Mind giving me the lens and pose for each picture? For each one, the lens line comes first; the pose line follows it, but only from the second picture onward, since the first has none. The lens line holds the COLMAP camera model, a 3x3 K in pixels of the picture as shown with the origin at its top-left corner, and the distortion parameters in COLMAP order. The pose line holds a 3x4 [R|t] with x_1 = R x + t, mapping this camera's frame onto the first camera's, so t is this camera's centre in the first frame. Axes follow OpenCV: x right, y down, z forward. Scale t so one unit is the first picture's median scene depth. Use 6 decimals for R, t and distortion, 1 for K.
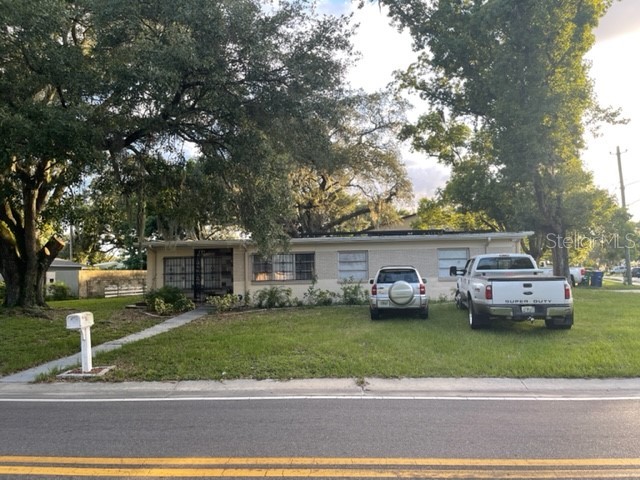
lens RADIAL K [[480.9, 0, 317.1], [0, 480.9, 240.8], [0, 0, 1]] dist [0.066839, -0.087129]
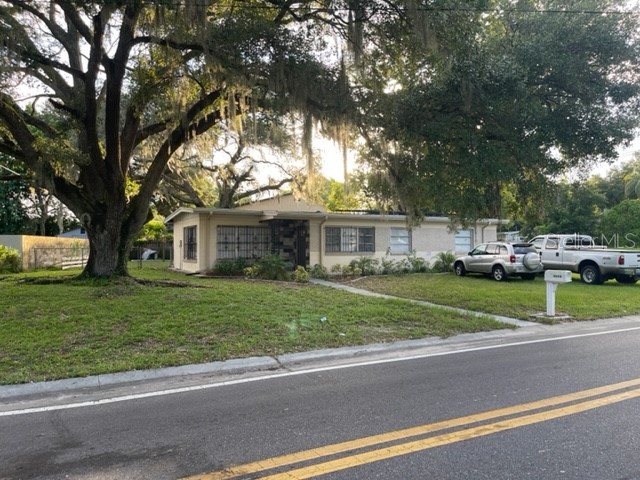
lens RADIAL K [[480.9, 0, 317.1], [0, 480.9, 240.8], [0, 0, 1]] dist [0.066839, -0.087129]
pose [[0.844760, 0.030239, 0.534291, -0.765658], [-0.054891, 0.998033, 0.030301, 0.030111], [-0.532323, -0.054925, 0.844757, 0.119076]]
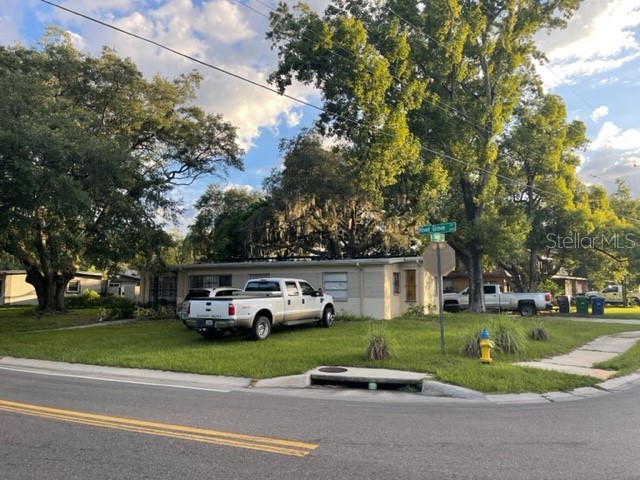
lens RADIAL K [[480.9, 0, 317.1], [0, 480.9, 240.8], [0, 0, 1]] dist [0.066839, -0.087129]
pose [[0.930244, -0.014624, -0.366649, 0.684953], [0.000967, 0.999300, -0.037402, -0.017225], [0.366940, 0.034439, 0.929607, -0.066659]]
